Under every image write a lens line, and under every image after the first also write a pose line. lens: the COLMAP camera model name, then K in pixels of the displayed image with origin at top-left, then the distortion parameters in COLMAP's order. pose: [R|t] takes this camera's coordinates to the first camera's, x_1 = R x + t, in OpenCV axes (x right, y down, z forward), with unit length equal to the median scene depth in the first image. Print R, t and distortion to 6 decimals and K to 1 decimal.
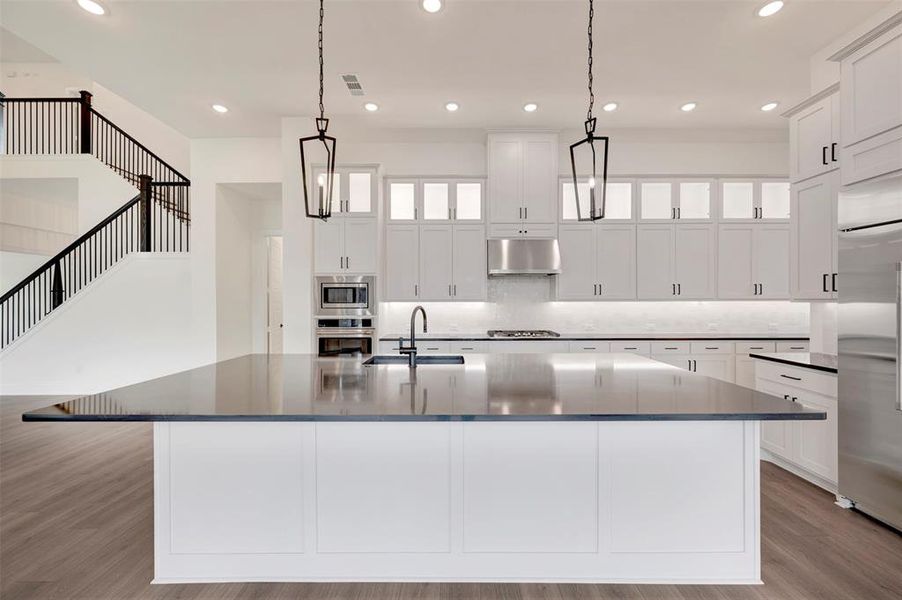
lens RADIAL K [[357.0, 0, 455.7], [0, 357.0, 301.5], [0, 0, 1]] dist [-0.001081, -0.000338]
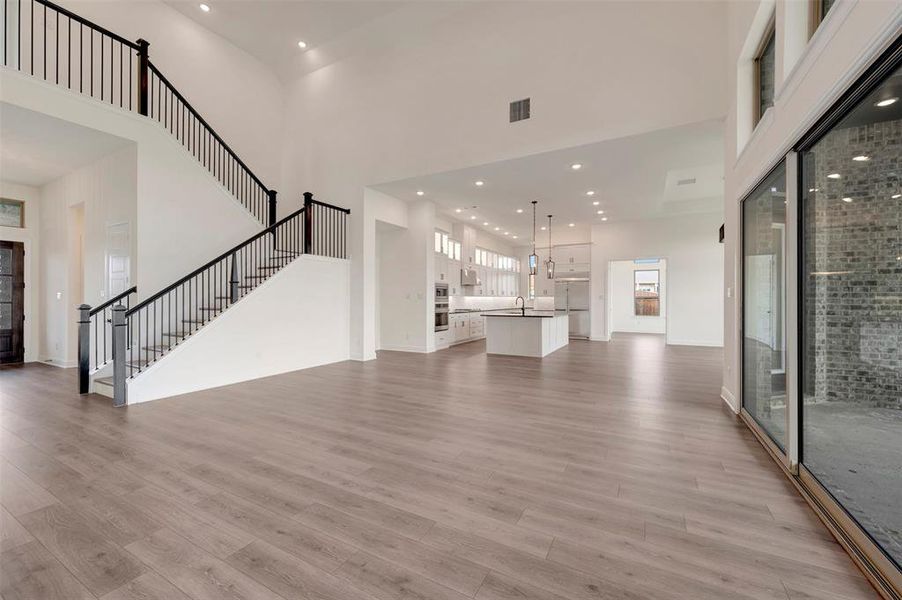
lens RADIAL K [[357.0, 0, 458.8], [0, 357.0, 295.7], [0, 0, 1]] dist [-0.001081, -0.000338]
pose [[0.475806, 0.012417, 0.879462, -1.714988], [-0.005984, 0.999923, -0.010880, 0.018799], [-0.879530, -0.000086, 0.475844, -0.064828]]
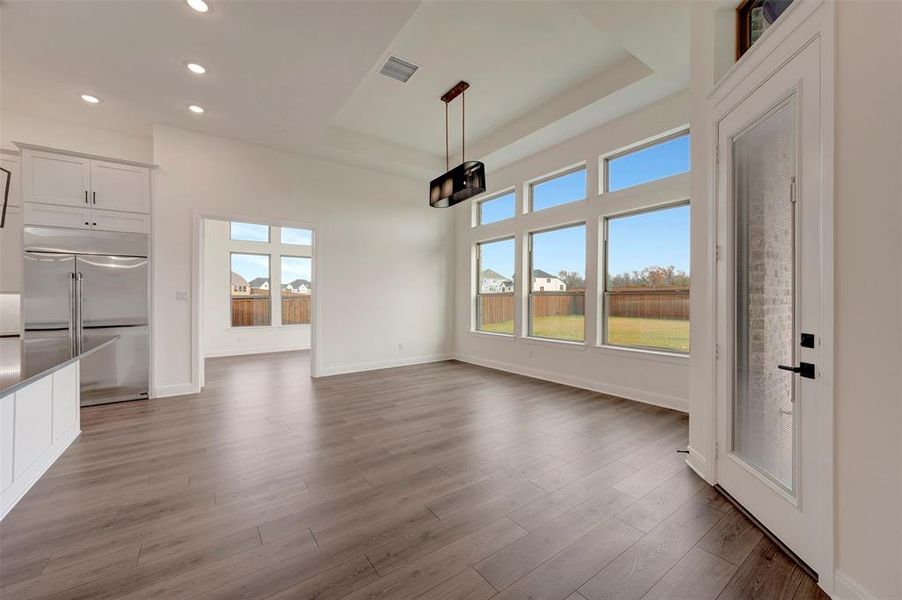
lens RADIAL K [[357.0, 0, 453.1], [0, 357.0, 300.8], [0, 0, 1]] dist [-0.001081, -0.000338]
pose [[-0.583904, 0.000887, 0.811822, -0.627901], [0.003017, 0.999995, 0.001078, 0.013732], [-0.811817, 0.003078, -0.583904, 0.166043]]
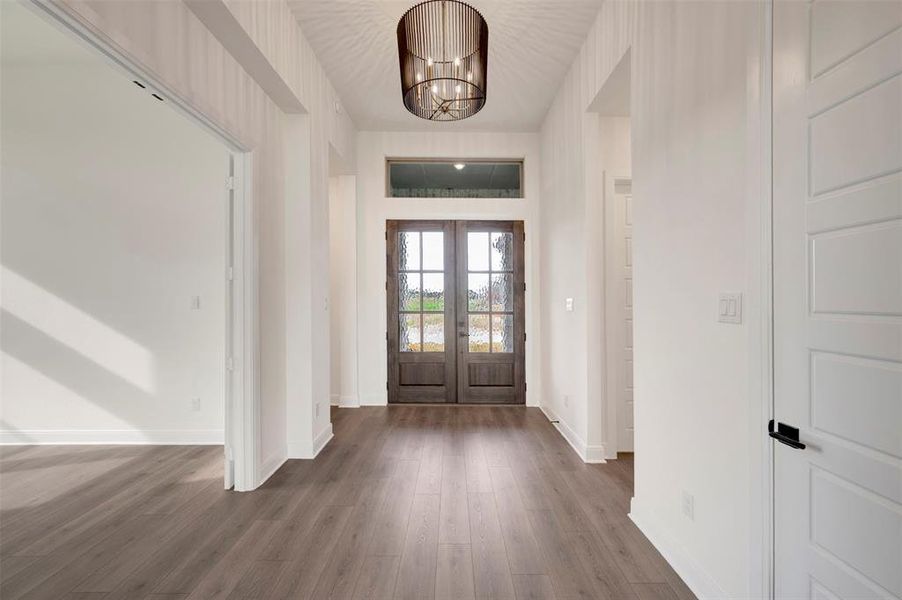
lens RADIAL K [[357.0, 0, 454.5], [0, 357.0, 292.6], [0, 0, 1]] dist [-0.001081, -0.000338]
pose [[0.999948, 0.007380, -0.007084, -1.484528], [-0.007484, 0.999863, -0.014775, 0.004536], [0.006974, 0.014828, 0.999866, 1.121819]]
